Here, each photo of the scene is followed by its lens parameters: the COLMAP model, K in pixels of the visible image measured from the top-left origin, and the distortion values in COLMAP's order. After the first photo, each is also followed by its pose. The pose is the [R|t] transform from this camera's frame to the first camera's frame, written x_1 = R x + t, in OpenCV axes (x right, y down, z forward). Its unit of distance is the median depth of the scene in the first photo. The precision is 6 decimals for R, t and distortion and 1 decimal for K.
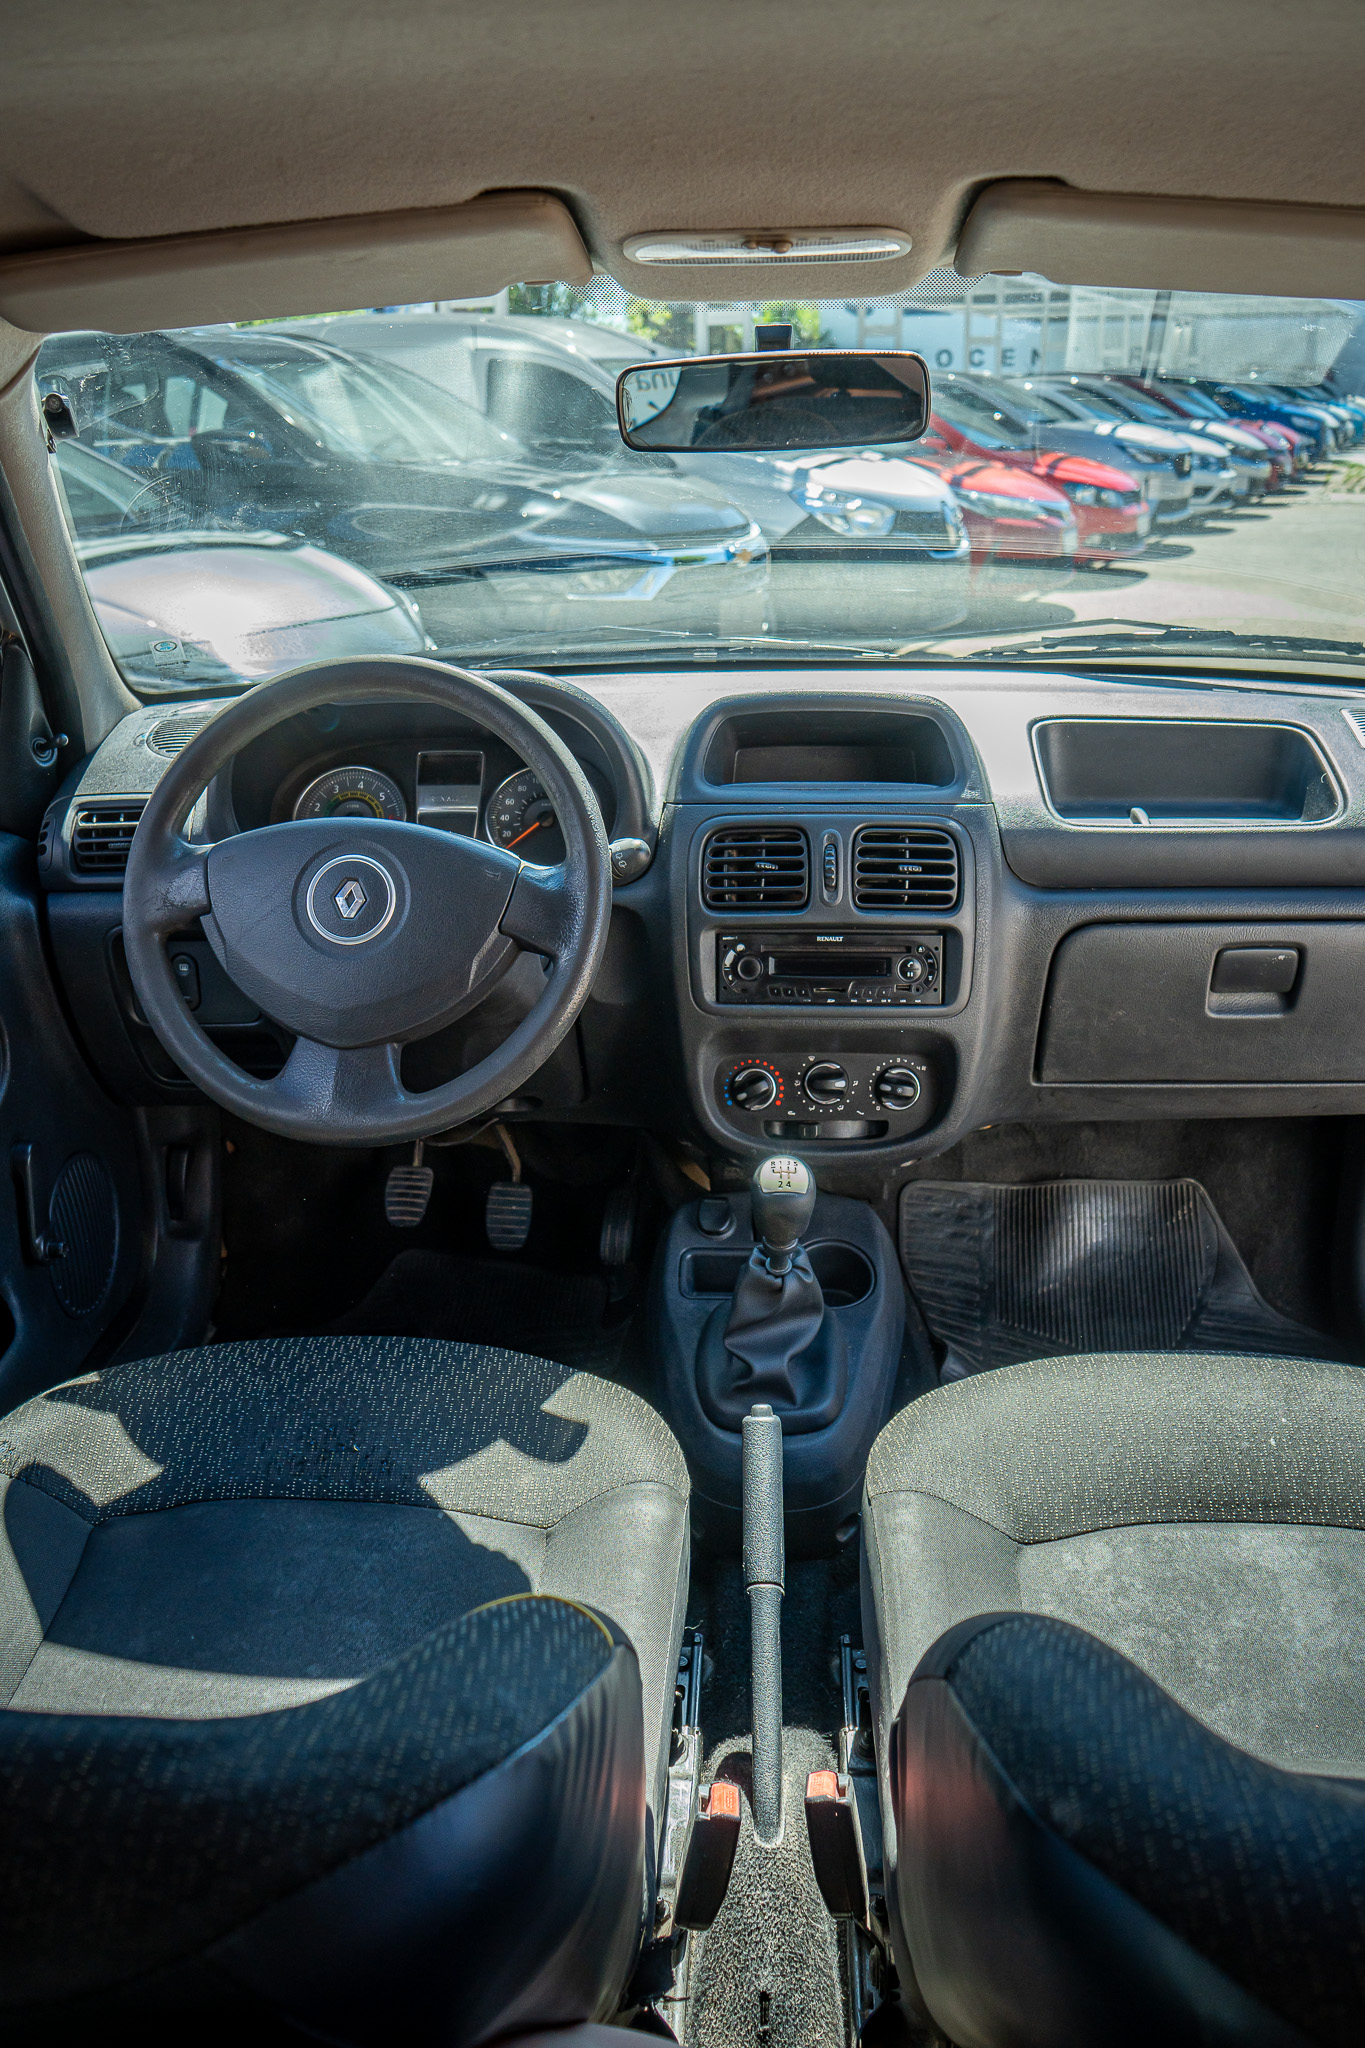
lens RADIAL K [[1647.1, 0, 681.5], [0, 1647.1, 989.4], [0, 0, 1]] dist [-0.122536, 0.086471]
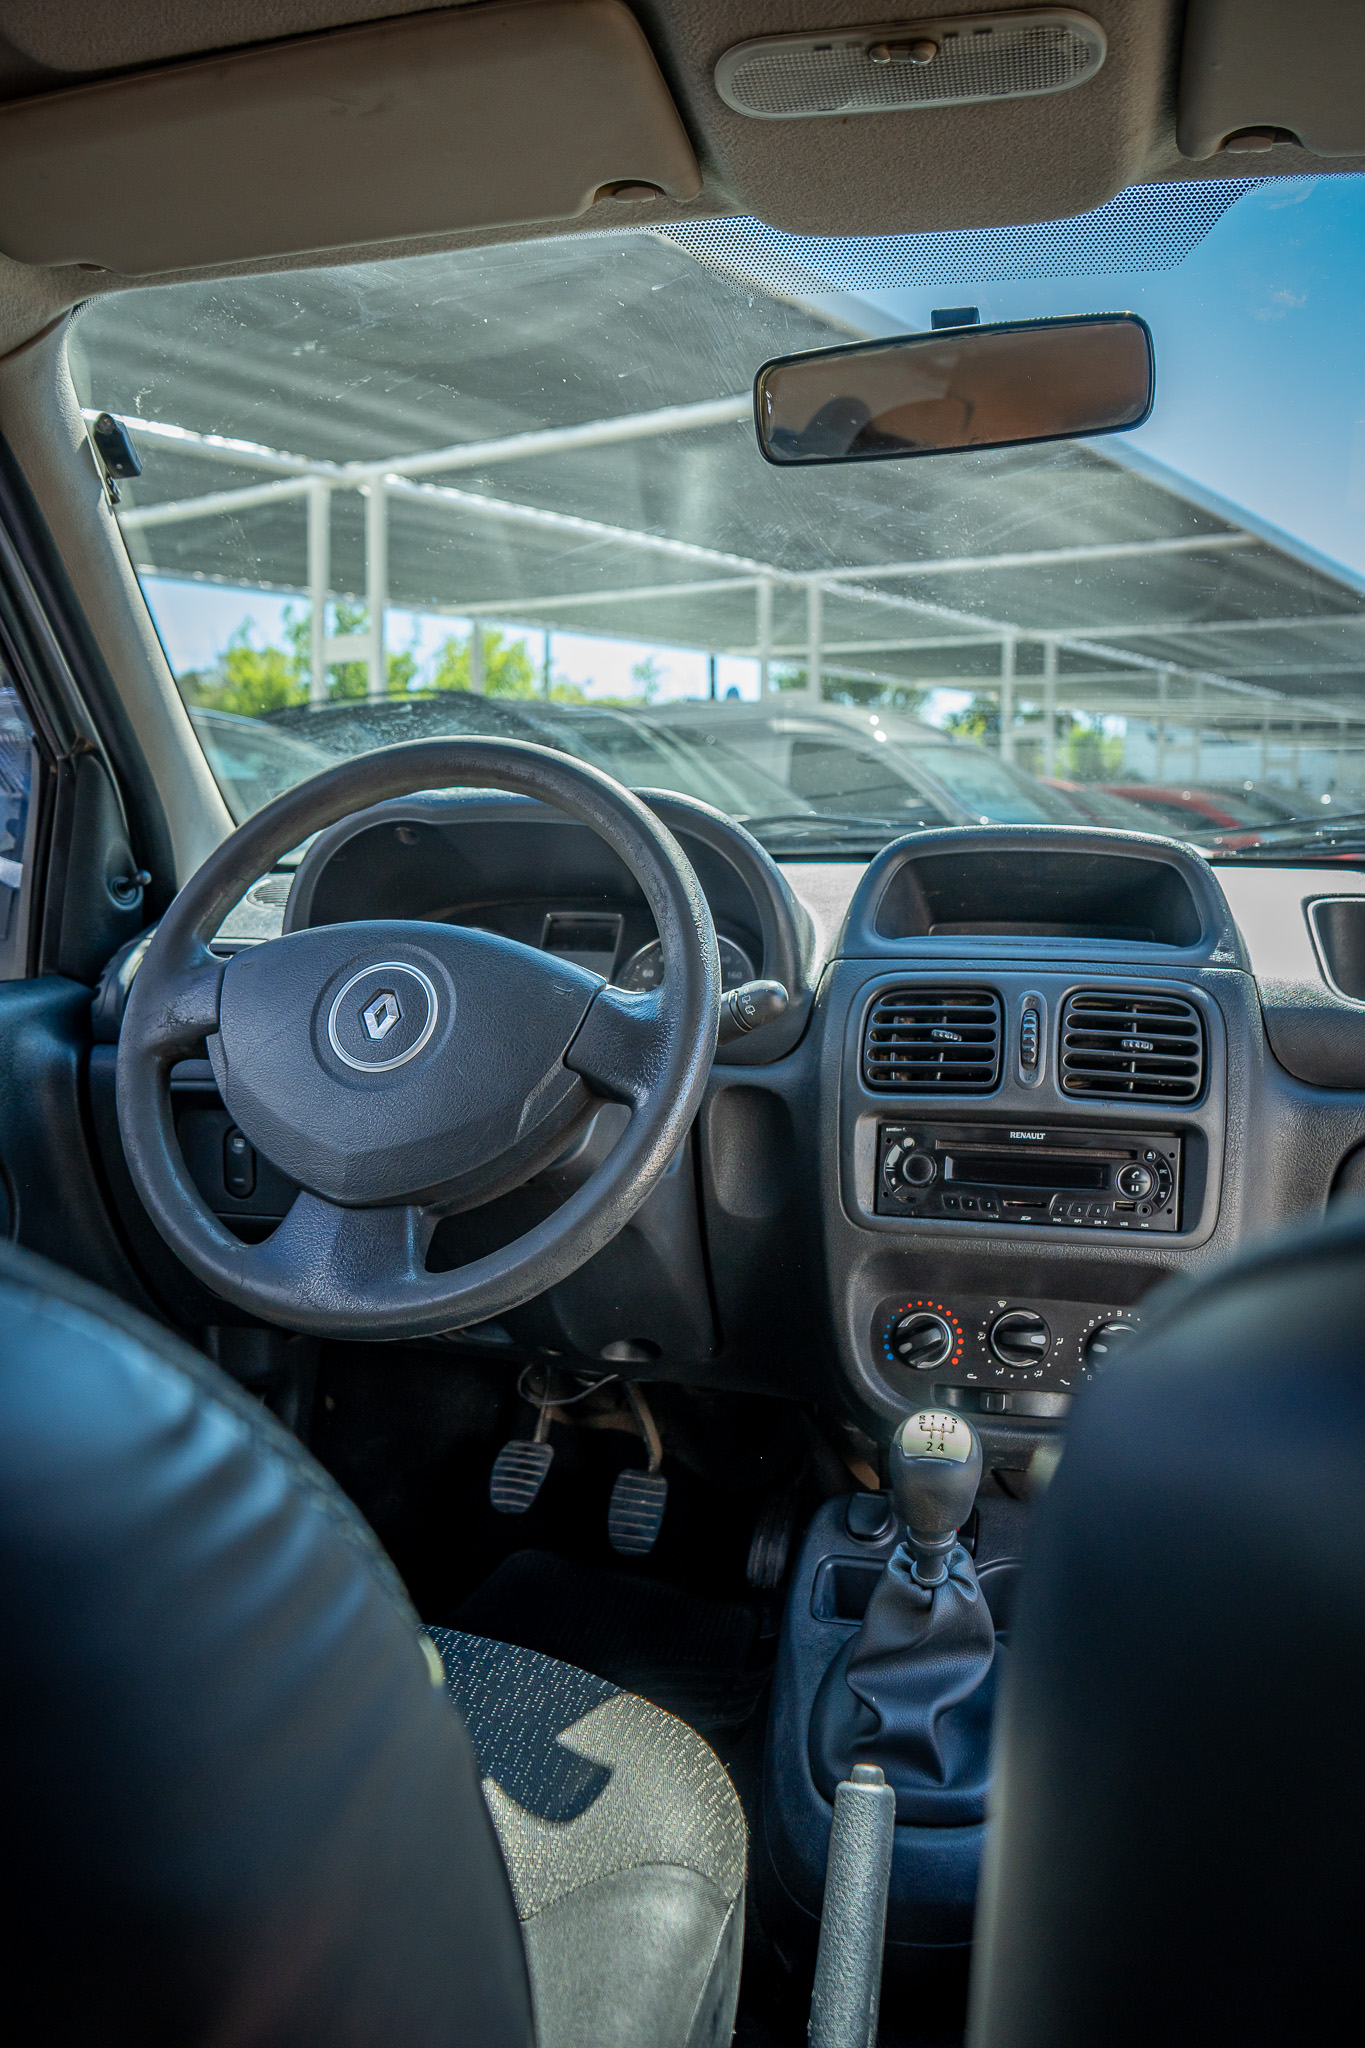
lens RADIAL K [[1647.1, 0, 681.5], [0, 1647.1, 989.4], [0, 0, 1]] dist [-0.122536, 0.086471]
pose [[0.984205, 0.040480, -0.172343, 0.060892], [-0.076878, 0.974651, -0.210108, 0.073756], [0.159469, 0.220038, 0.962368, 0.239939]]
